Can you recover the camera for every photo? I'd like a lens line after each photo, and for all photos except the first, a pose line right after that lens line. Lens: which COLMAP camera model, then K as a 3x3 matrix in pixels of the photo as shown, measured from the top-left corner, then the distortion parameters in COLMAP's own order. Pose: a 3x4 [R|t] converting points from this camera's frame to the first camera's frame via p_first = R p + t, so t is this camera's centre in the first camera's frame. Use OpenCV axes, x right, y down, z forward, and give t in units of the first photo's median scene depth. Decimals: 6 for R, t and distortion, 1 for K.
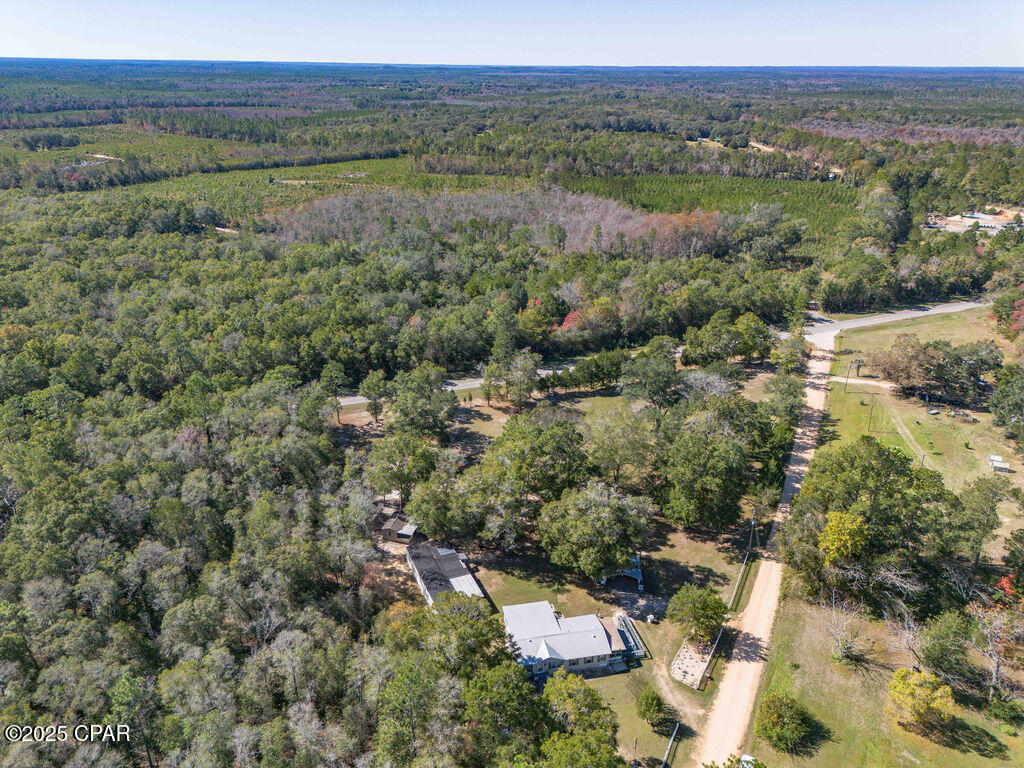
lens RADIAL K [[715.7, 0, 514.2], [0, 715.7, 380.0], [0, 0, 1]] dist [0.068649, -0.055164]
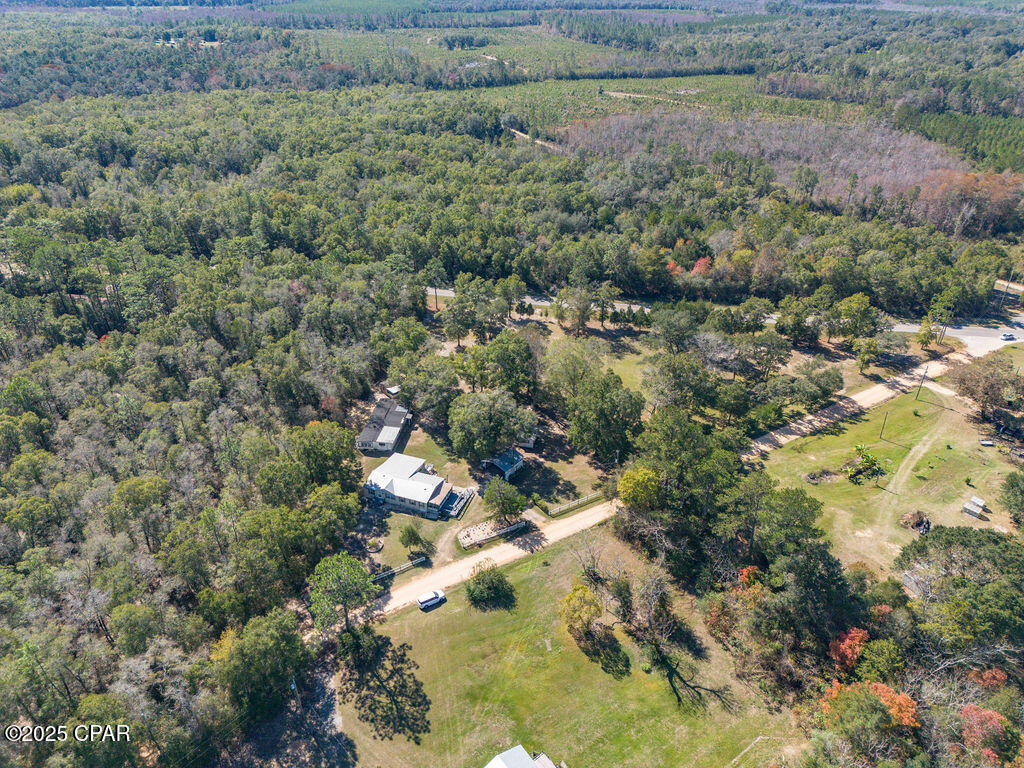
lens RADIAL K [[715.7, 0, 515.2], [0, 715.7, 378.8], [0, 0, 1]] dist [0.068649, -0.055164]
pose [[0.851350, 0.263698, -0.453504, 0.514174], [-0.210112, 0.963514, 0.165815, -0.062196], [0.480682, -0.045880, 0.875694, -0.046937]]
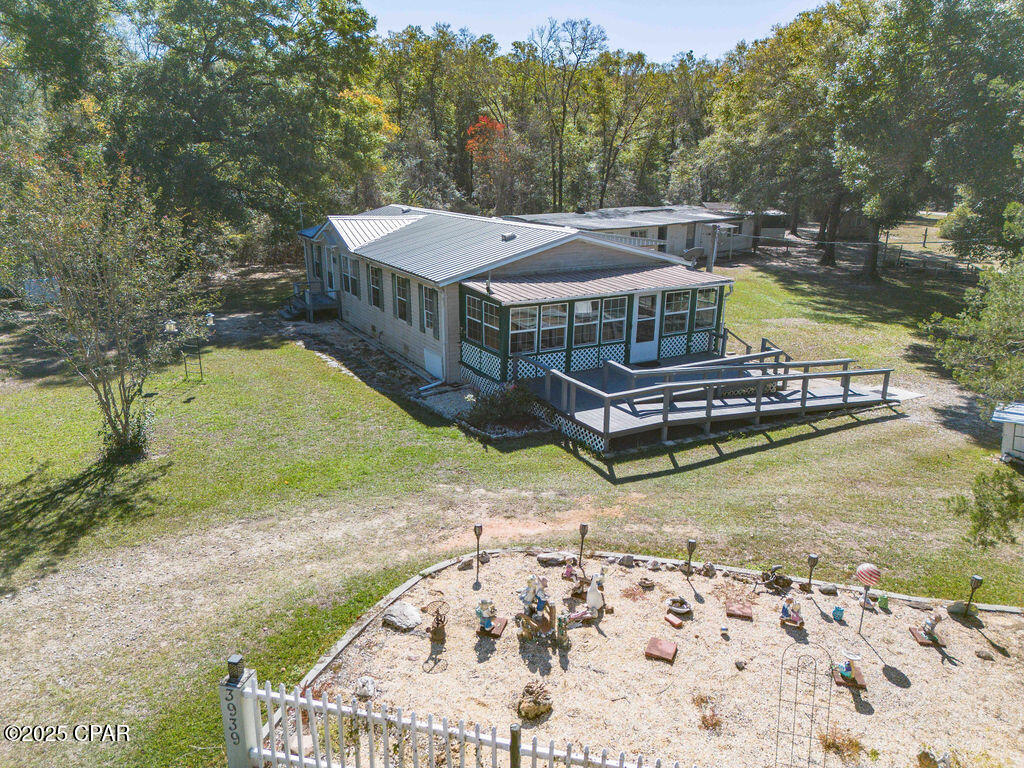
lens RADIAL K [[715.7, 0, 502.4], [0, 715.7, 378.5], [0, 0, 1]] dist [0.068649, -0.055164]
pose [[0.289794, 0.256921, -0.921960, 0.186439], [-0.382159, 0.914234, 0.134646, 0.233551], [0.877481, 0.313316, 0.363125, 0.605058]]
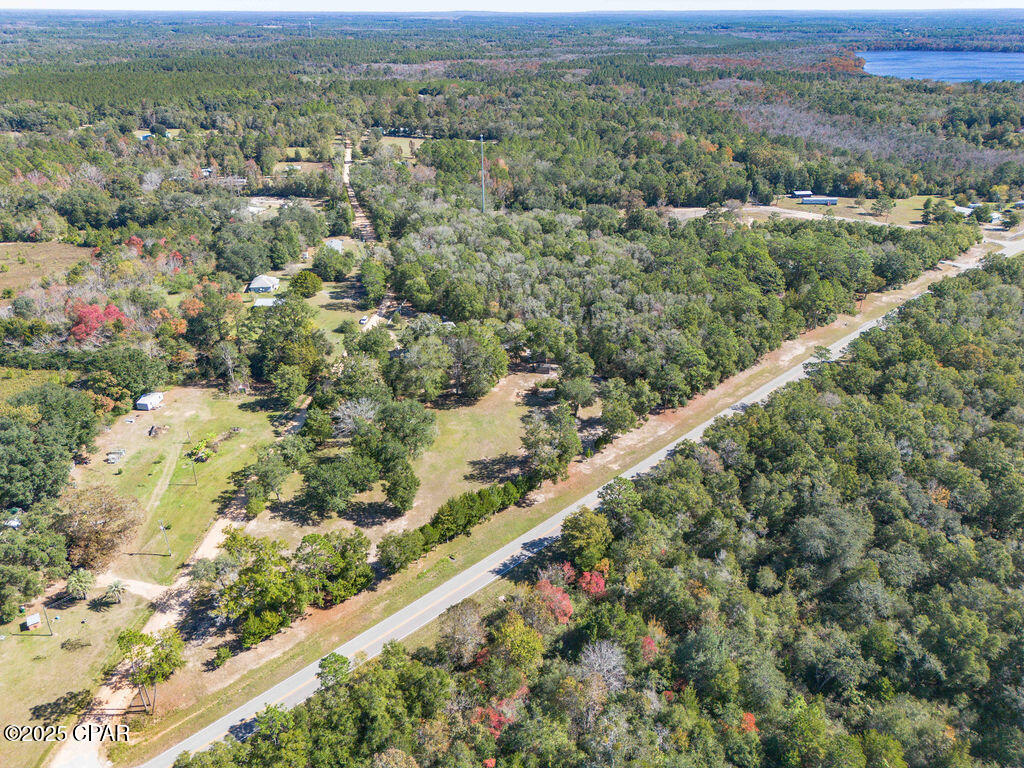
lens RADIAL K [[715.7, 0, 511.7], [0, 715.7, 390.3], [0, 0, 1]] dist [0.068649, -0.055164]
pose [[-0.939193, 0.147497, -0.310098, 0.384978], [-0.149547, 0.637227, 0.756028, -0.888221], [0.309115, 0.756430, -0.576421, 1.697044]]
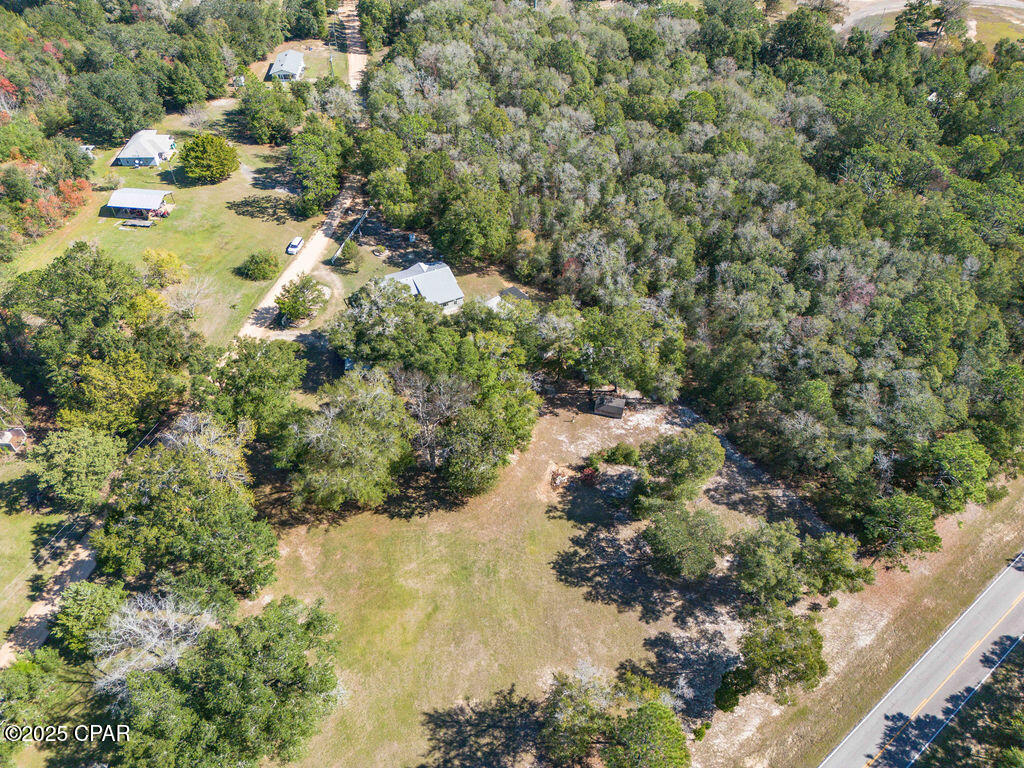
lens RADIAL K [[715.7, 0, 514.6], [0, 715.7, 382.0], [0, 0, 1]] dist [0.068649, -0.055164]
pose [[-0.967115, 0.167515, -0.191382, 0.107377], [-0.113782, 0.388013, 0.914604, -0.509691], [0.227468, 0.906303, -0.356193, 1.081537]]
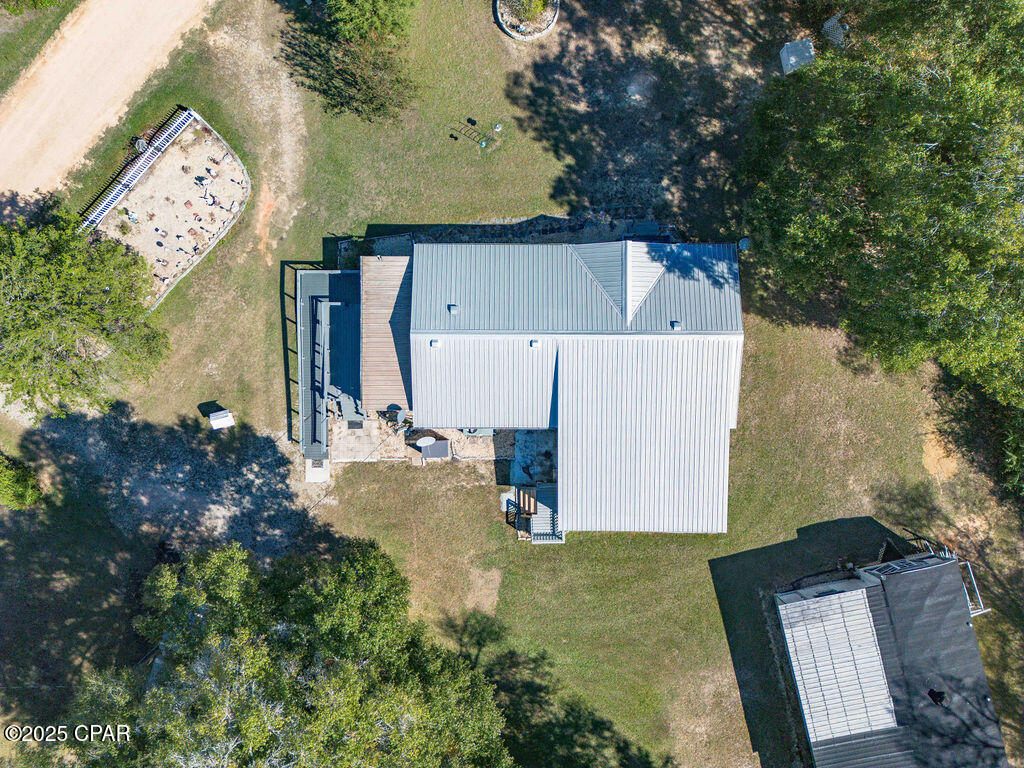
lens RADIAL K [[715.7, 0, 514.5], [0, 715.7, 382.8], [0, 0, 1]] dist [0.068649, -0.055164]
pose [[-0.979549, -0.201207, 0.000553, 0.050896], [0.079485, -0.384432, 0.919725, 0.050275], [-0.184843, 0.900960, 0.392562, 0.583426]]
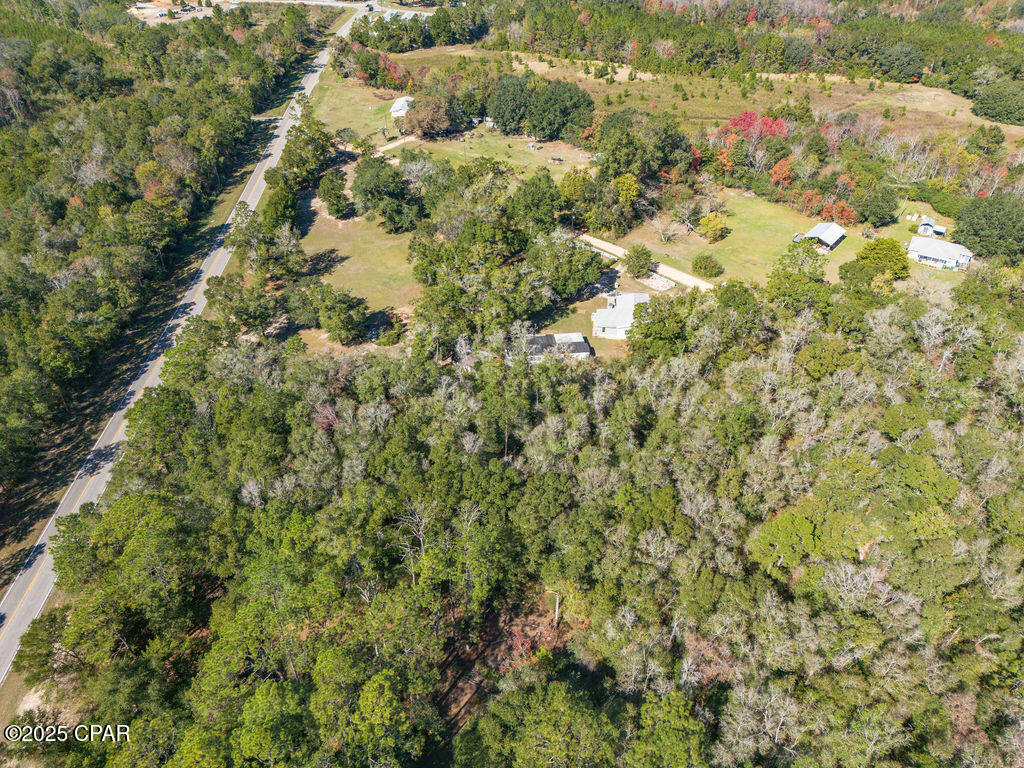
lens RADIAL K [[715.7, 0, 513.9], [0, 715.7, 376.4], [0, 0, 1]] dist [0.068649, -0.055164]
pose [[0.308006, -0.576841, 0.756563, -0.813489], [0.374596, 0.804517, 0.460901, -0.216683], [-0.874534, 0.141446, 0.463878, 0.343096]]
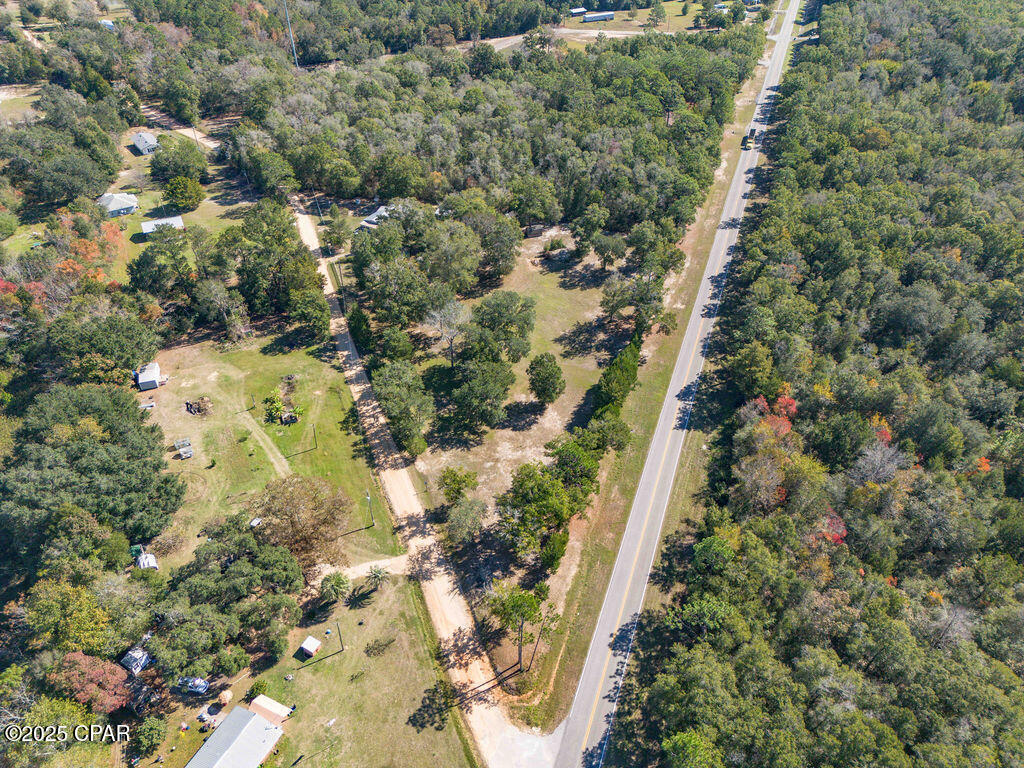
lens RADIAL K [[715.7, 0, 514.4], [0, 715.7, 384.7], [0, 0, 1]] dist [0.068649, -0.055164]
pose [[-0.674993, 0.453685, -0.581855, 0.831654], [-0.299190, 0.552558, 0.777923, -0.743623], [0.674441, 0.699178, -0.237235, 1.370870]]
